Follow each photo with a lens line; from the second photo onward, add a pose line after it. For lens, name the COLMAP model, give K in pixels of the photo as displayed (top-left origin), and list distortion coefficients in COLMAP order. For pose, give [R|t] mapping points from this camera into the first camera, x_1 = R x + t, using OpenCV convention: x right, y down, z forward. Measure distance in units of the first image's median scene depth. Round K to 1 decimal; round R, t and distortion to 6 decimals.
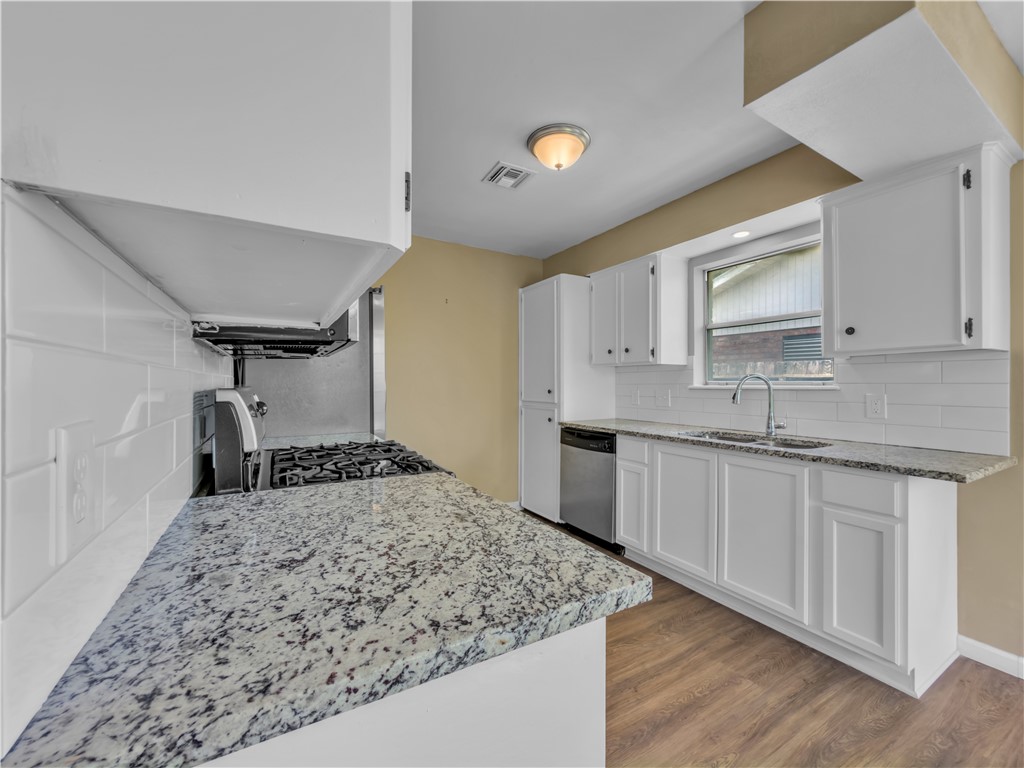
lens RADIAL K [[426.3, 0, 515.1], [0, 426.3, 382.3], [0, 0, 1]] dist [-0.000839, -0.000195]
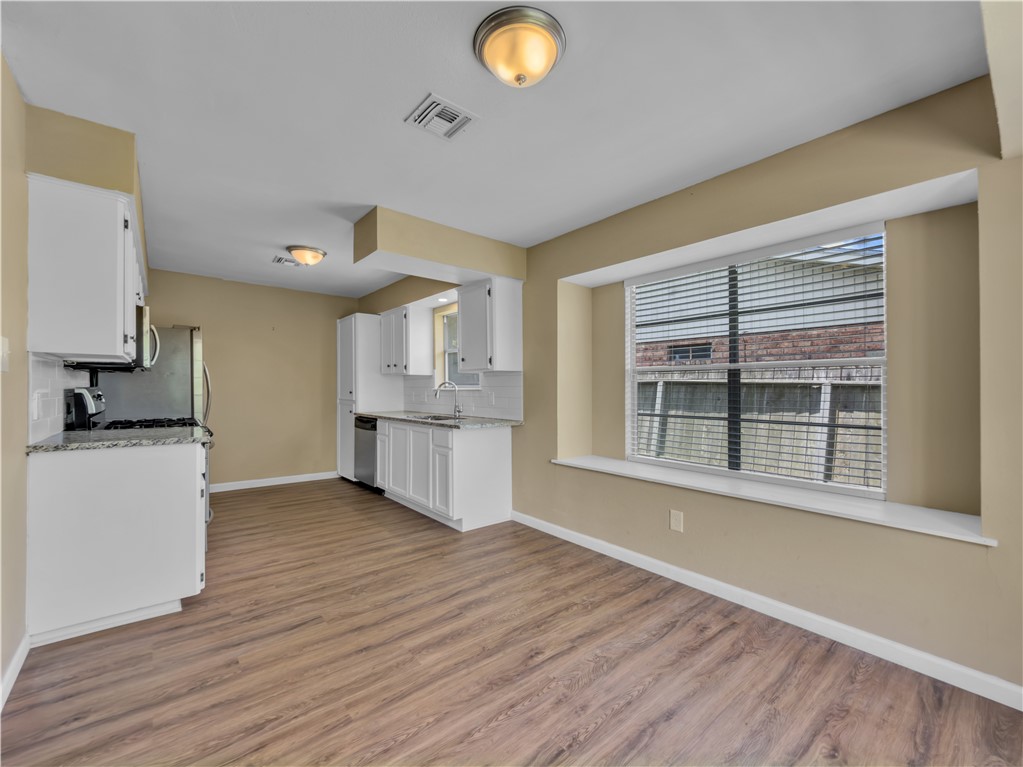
lens RADIAL K [[407.5, 0, 511.5], [0, 407.5, 383.5], [0, 0, 1]] dist [-0.000783, -0.000181]
pose [[0.980404, 0.001799, 0.196987, 0.497681], [-0.000306, 0.999971, -0.007610, 0.002171], [-0.196995, 0.007400, 0.980377, -0.685830]]
